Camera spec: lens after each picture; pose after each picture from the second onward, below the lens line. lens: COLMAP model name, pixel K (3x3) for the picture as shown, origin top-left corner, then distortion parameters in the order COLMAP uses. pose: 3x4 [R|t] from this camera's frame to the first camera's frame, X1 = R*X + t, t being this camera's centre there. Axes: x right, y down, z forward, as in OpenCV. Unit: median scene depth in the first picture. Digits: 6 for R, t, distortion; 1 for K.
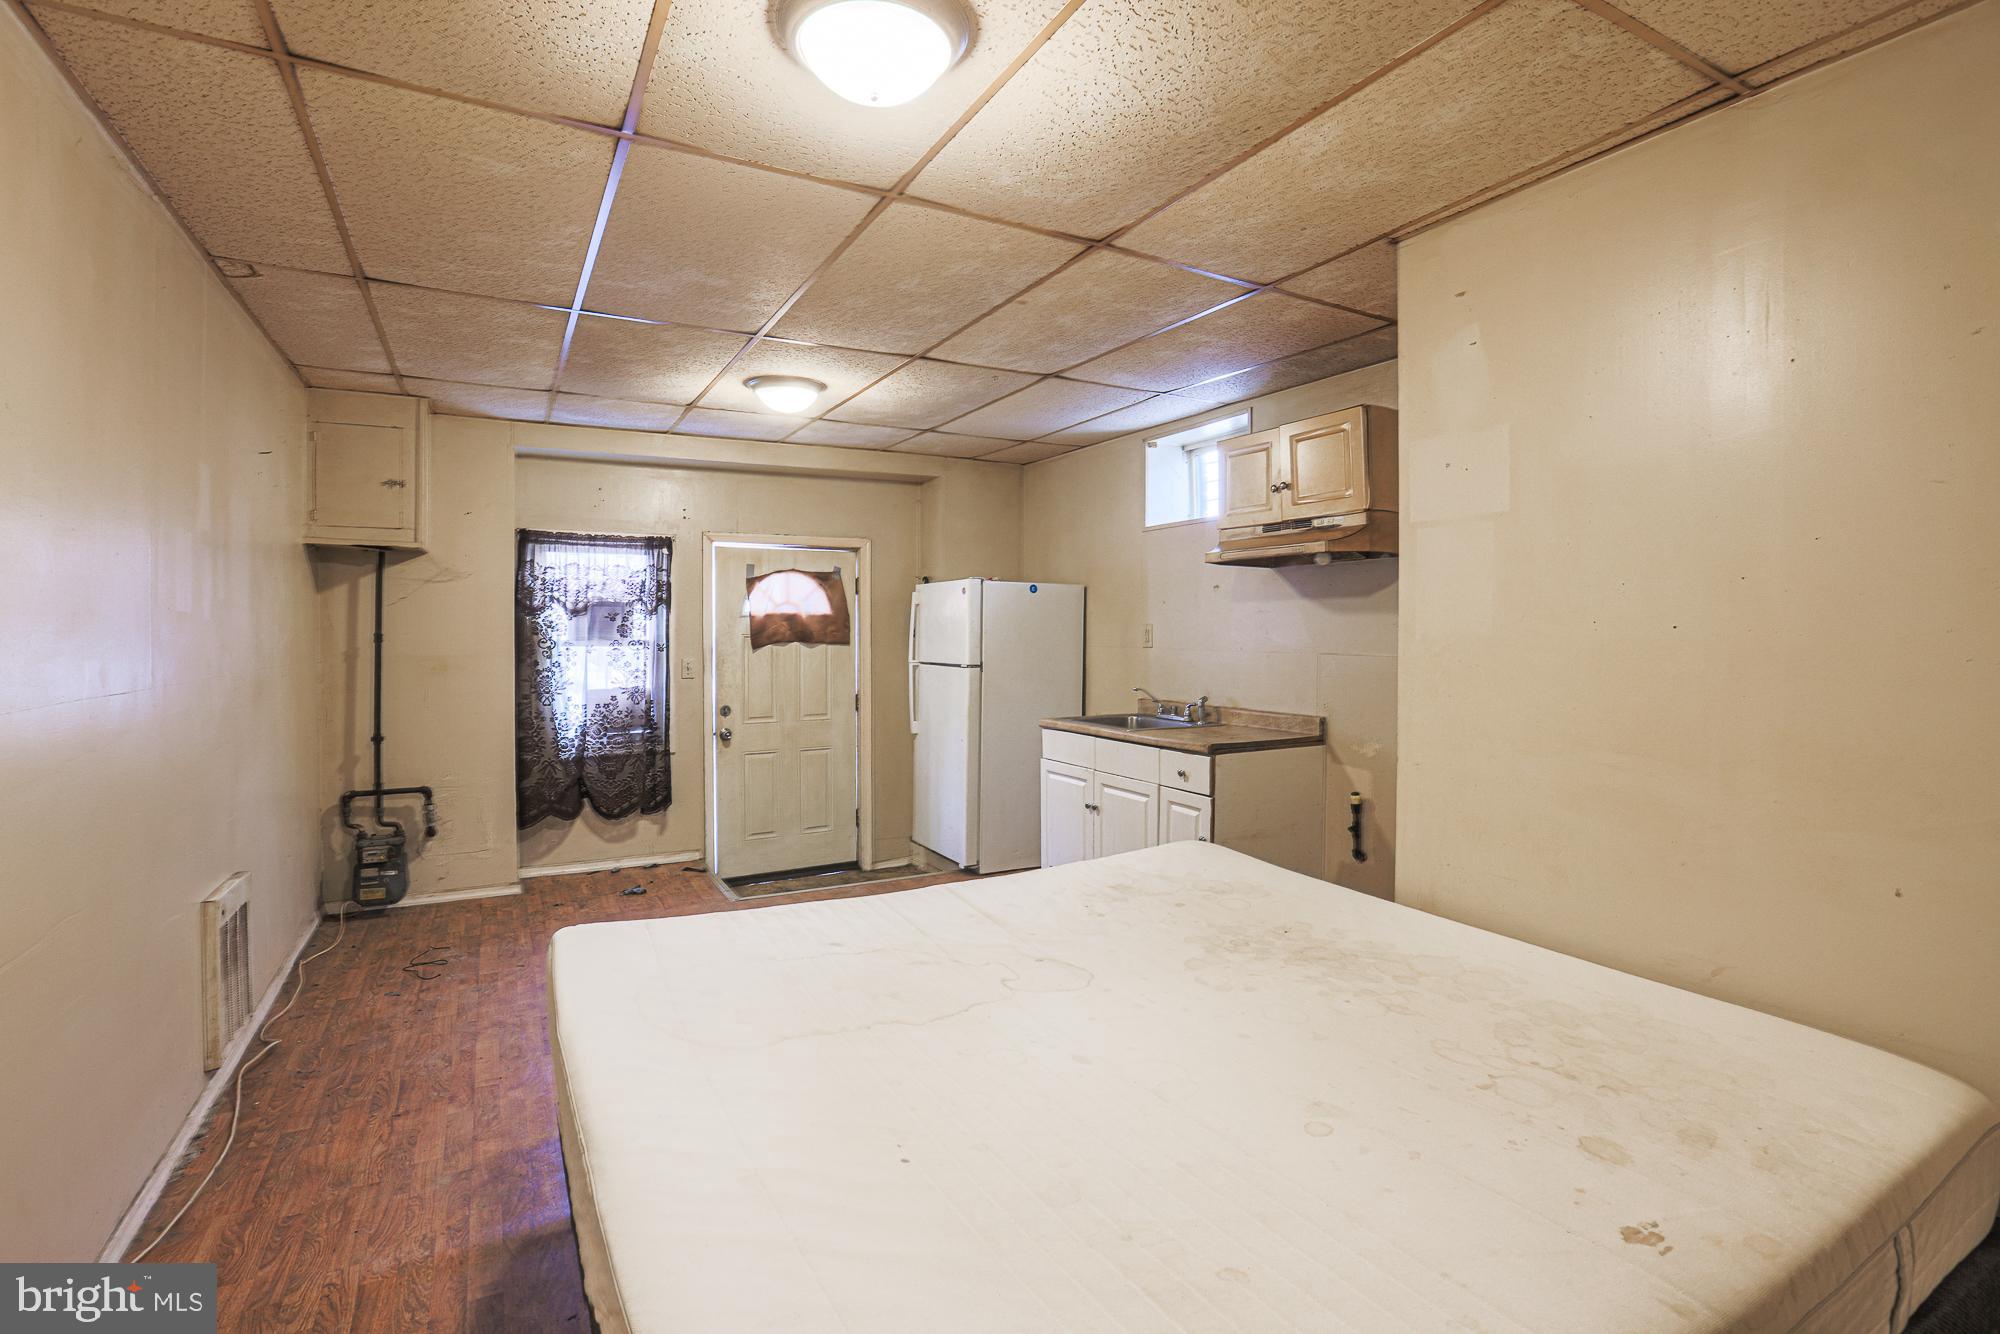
lens RADIAL K [[964.0, 0, 989.3], [0, 964.0, 634.3], [0, 0, 1]] dist [-0.065338, 0.039544]
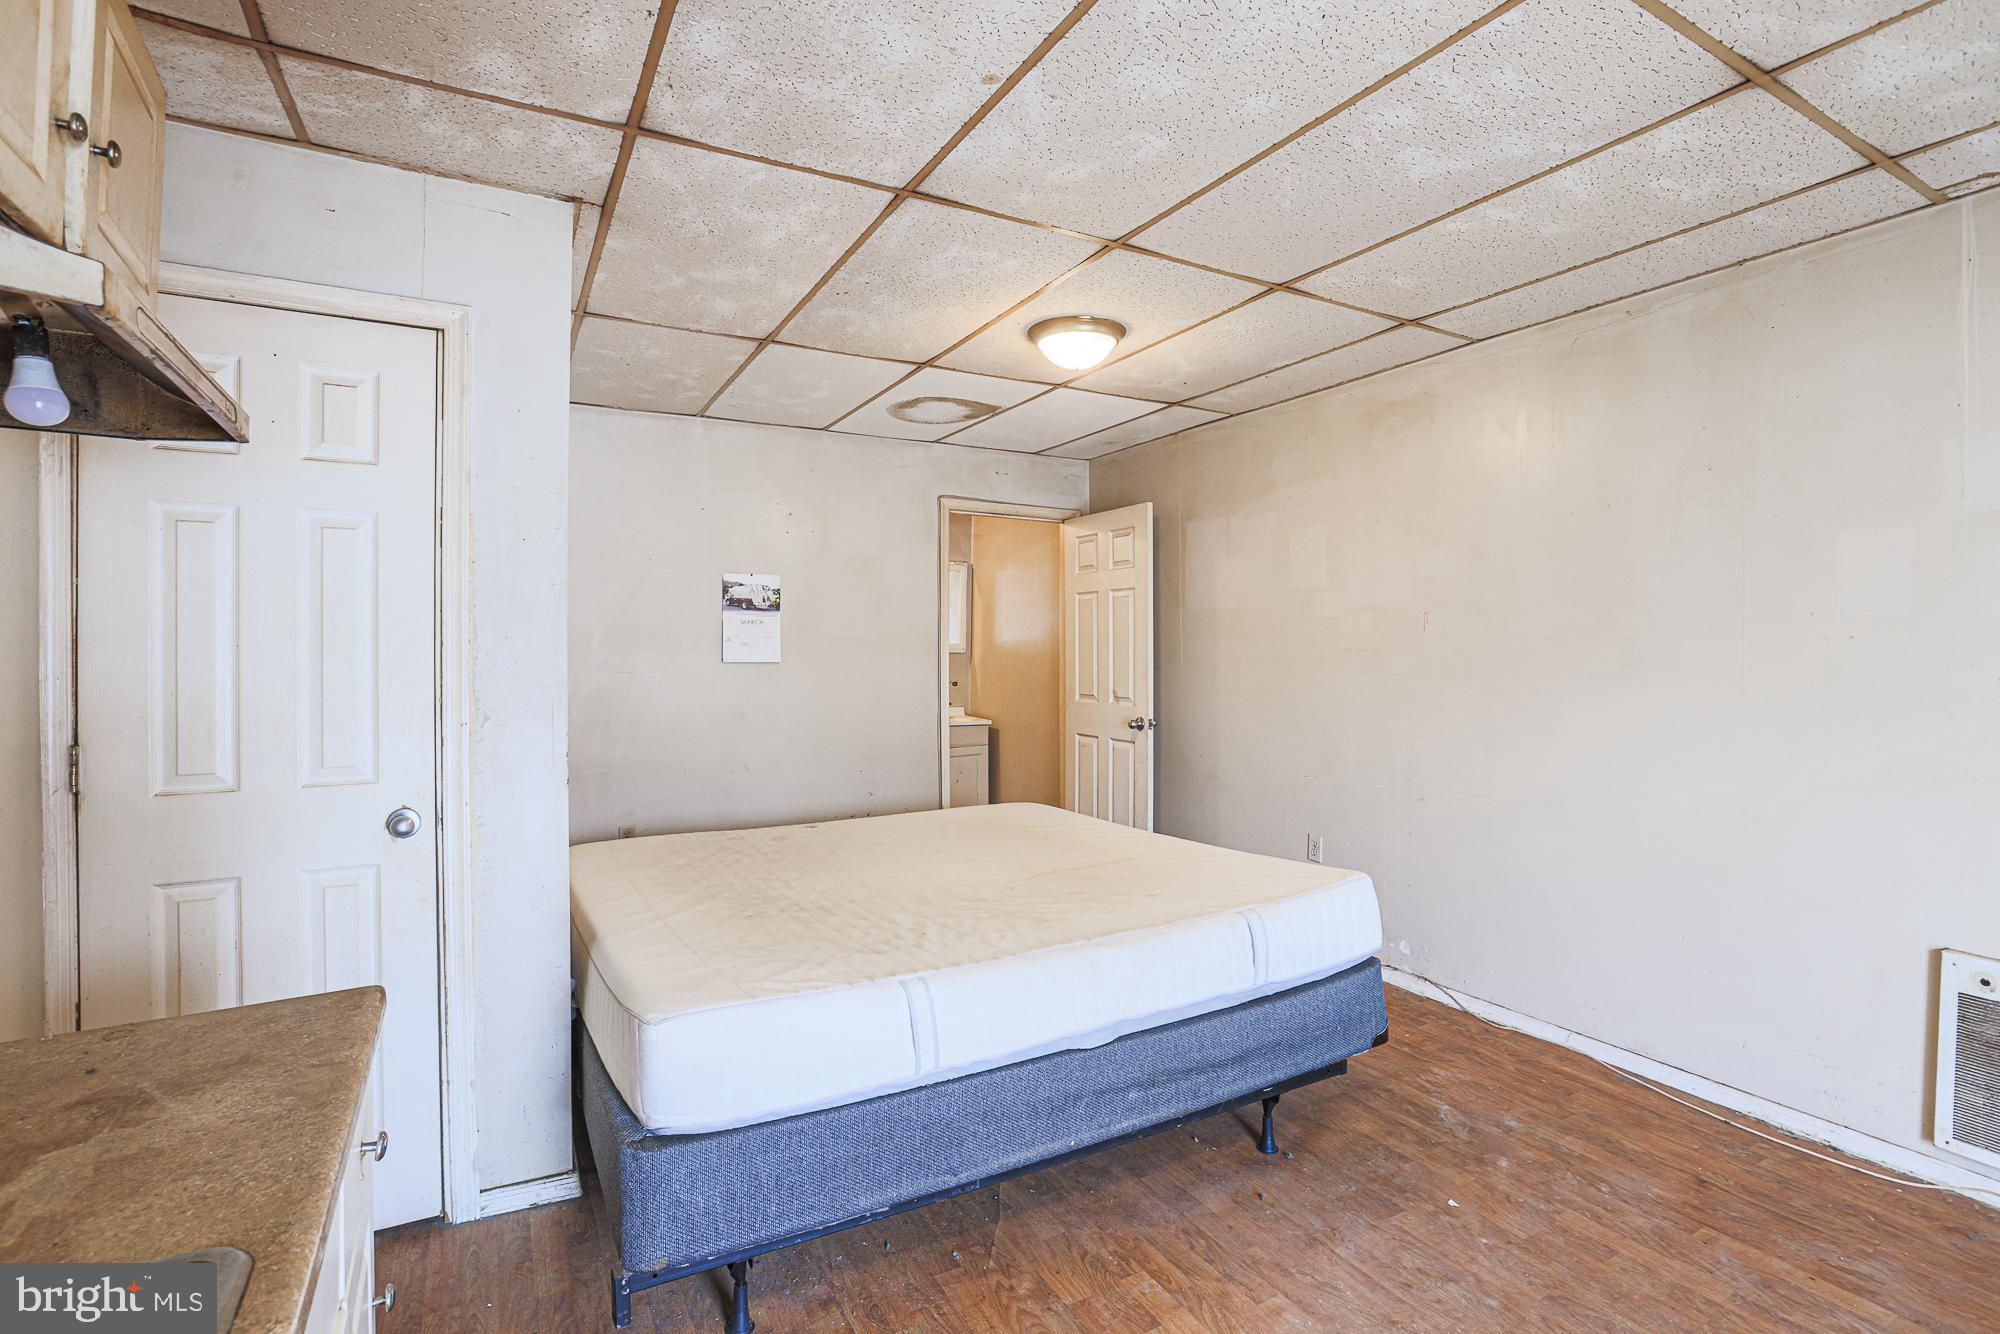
lens RADIAL K [[932.6, 0, 1030.7], [0, 932.6, 648.2], [0, 0, 1]] dist [-0.044589, 0.016629]
pose [[-0.998785, 0.003262, -0.049164, 0.022517], [0.002849, 0.999960, 0.008461, 0.001008], [0.049190, 0.008310, -0.998755, 0.998986]]
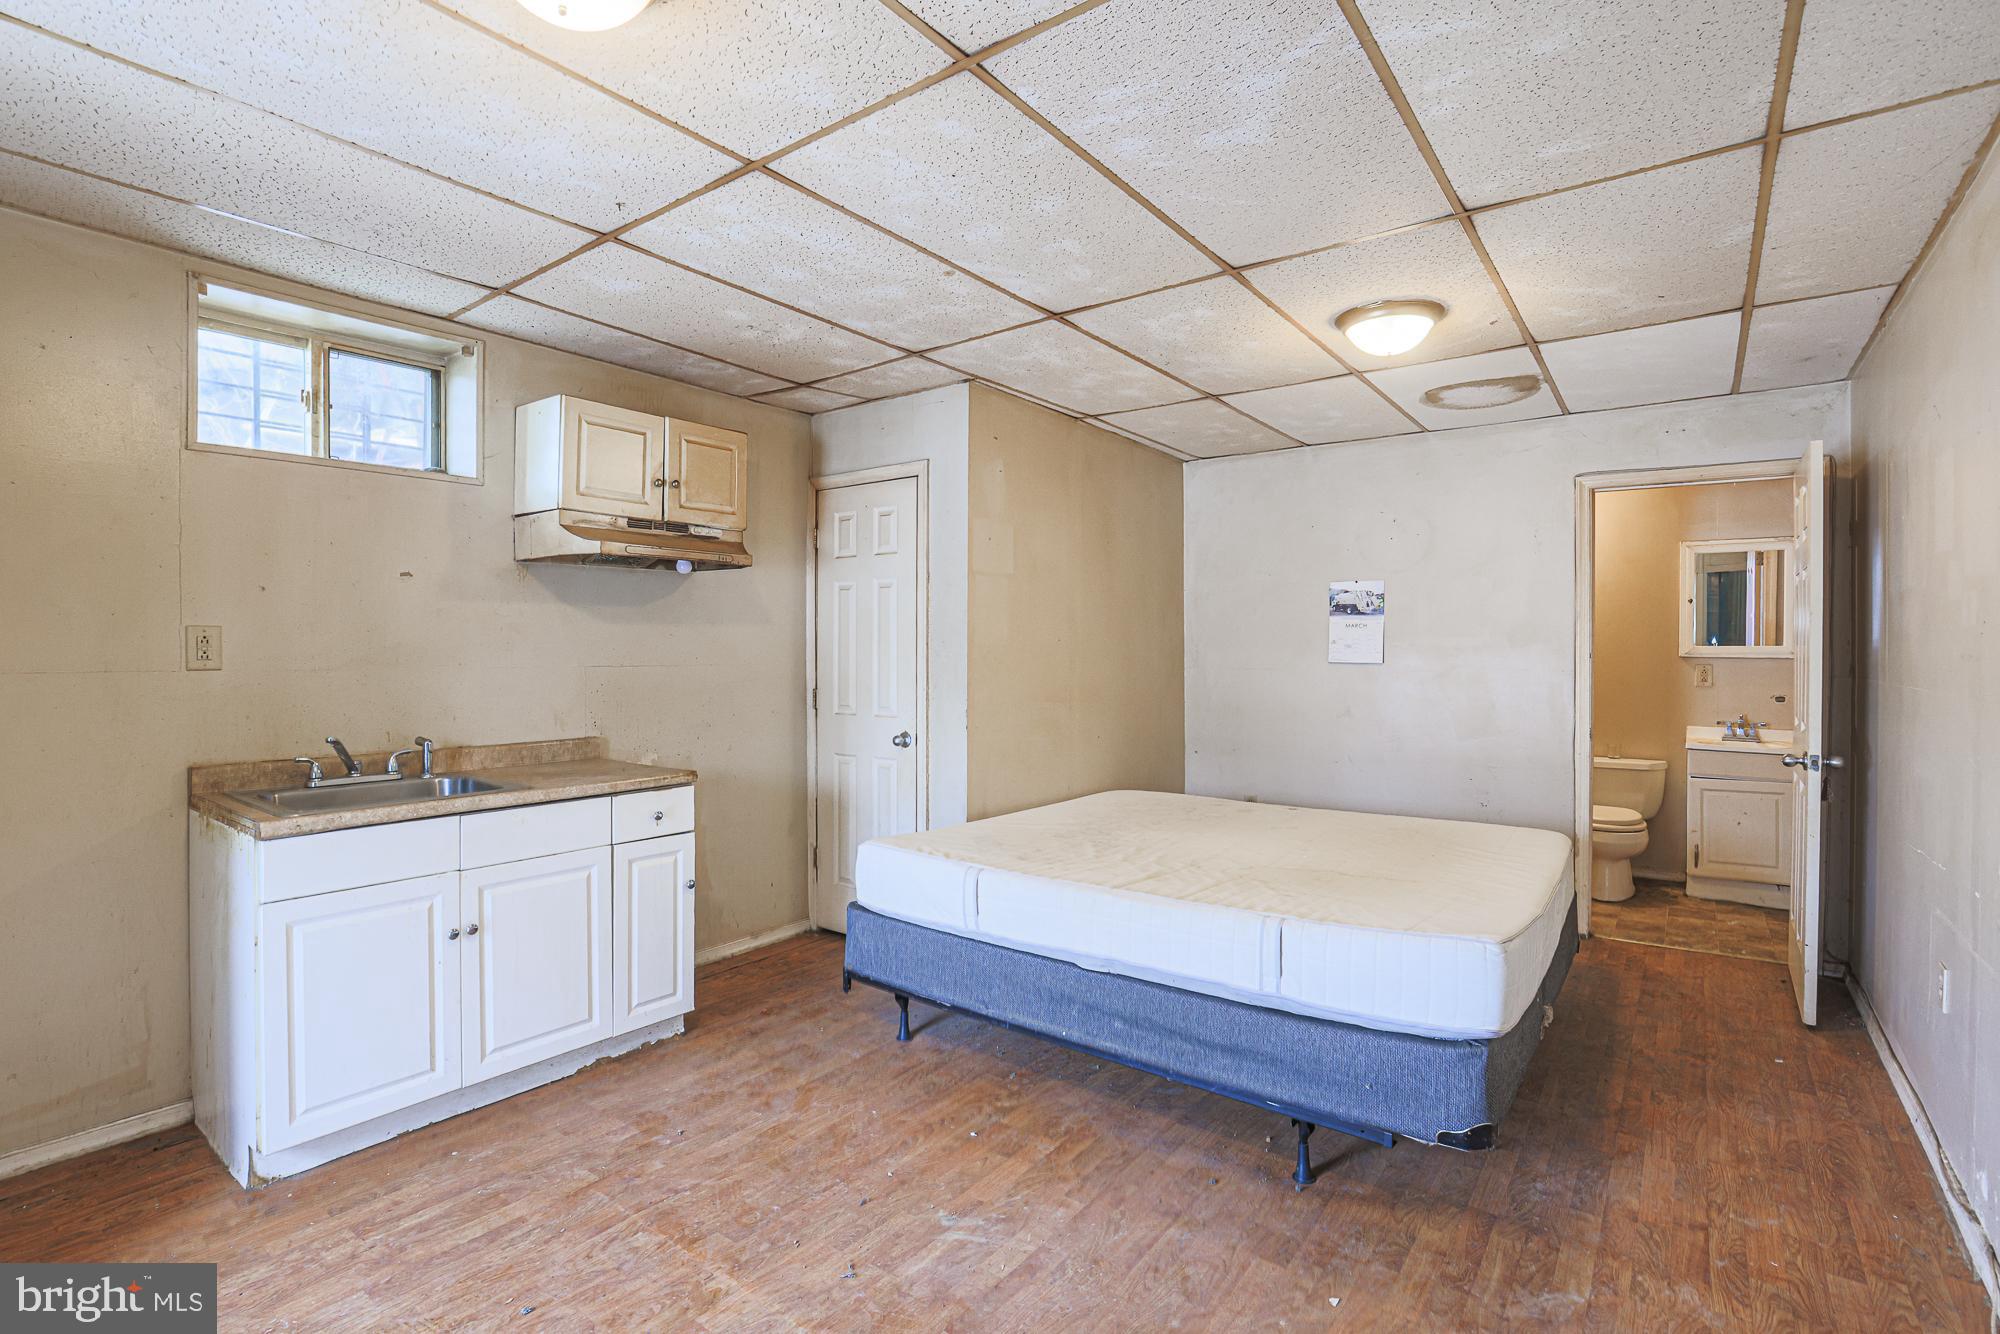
lens RADIAL K [[950.7, 0, 978.6], [0, 950.7, 658.6], [0, 0, 1]] dist [-0.070982, 0.039337]
pose [[-0.422963, -0.010148, 0.906090, -0.496894], [0.003997, 0.999907, 0.013065, 0.002904], [-0.906138, 0.009148, -0.422883, 0.858402]]
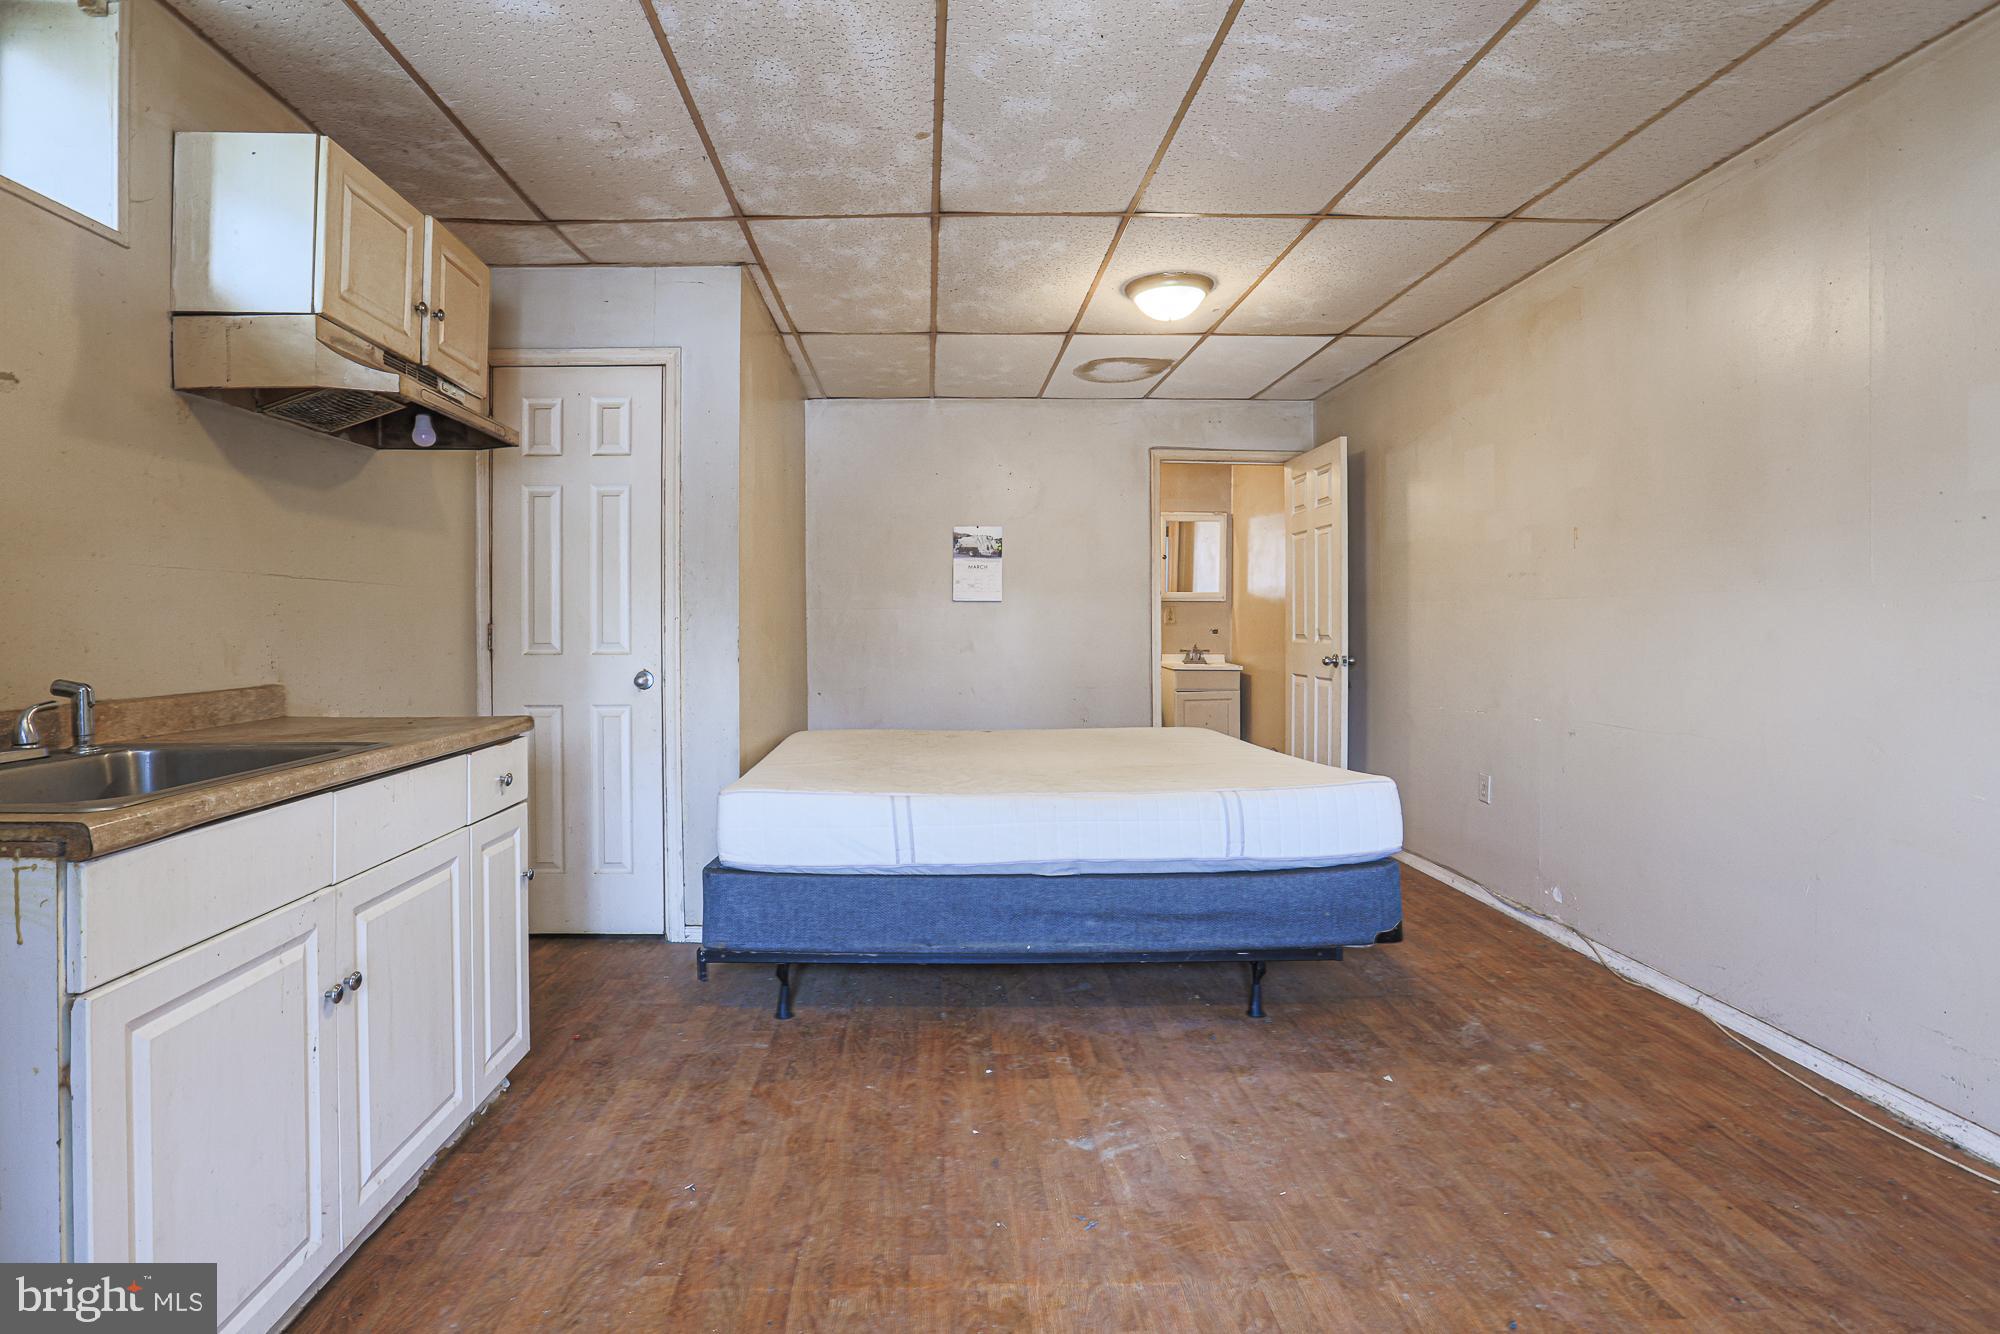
lens RADIAL K [[957.9, 0, 955.6], [0, 957.9, 629.4], [0, 0, 1]] dist [-0.050162, 0.016087]
pose [[-0.898717, 0.000653, 0.438529, -0.220166], [0.007244, 0.999885, 0.013357, 0.040612], [-0.438469, 0.015181, -0.898618, 1.090859]]
